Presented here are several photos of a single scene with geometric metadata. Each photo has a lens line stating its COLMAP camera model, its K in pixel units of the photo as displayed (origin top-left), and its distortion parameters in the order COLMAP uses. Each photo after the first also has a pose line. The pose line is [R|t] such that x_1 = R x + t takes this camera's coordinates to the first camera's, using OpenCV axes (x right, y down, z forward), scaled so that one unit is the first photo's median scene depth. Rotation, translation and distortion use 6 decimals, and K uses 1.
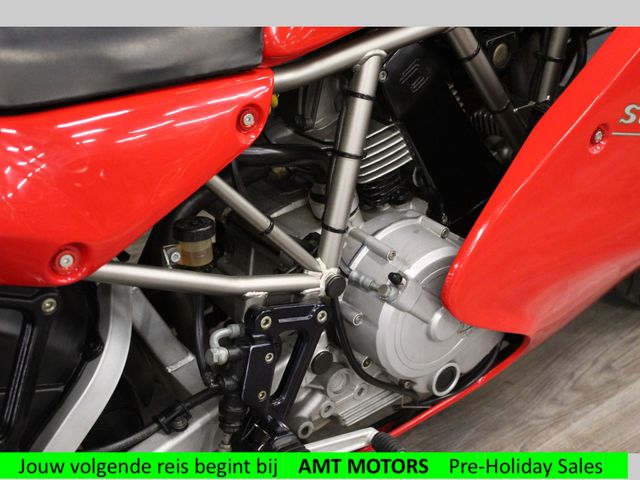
lens RADIAL K [[940.7, 0, 323.1], [0, 940.7, 239.0], [0, 0, 1]] dist [0.011704, 0.000000]
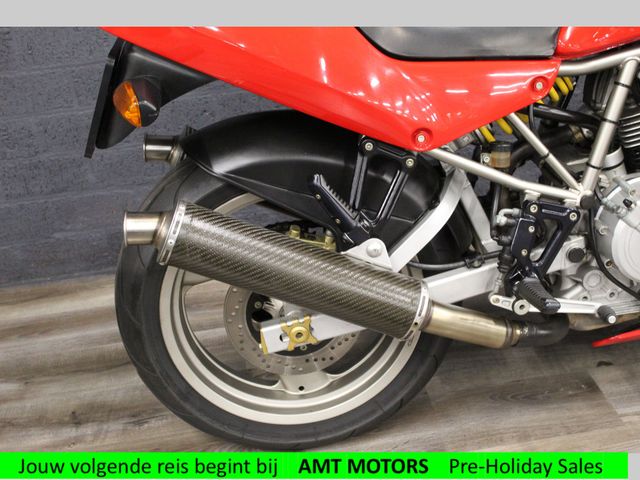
lens RADIAL K [[940.7, 0, 321.4], [0, 940.7, 241.3], [0, 0, 1]] dist [0.011704, 0.000000]
pose [[0.862239, 0.161496, -0.480066, 0.412354], [-0.203639, 0.978361, -0.036630, 0.273290], [0.463762, 0.129344, 0.876467, -0.619913]]
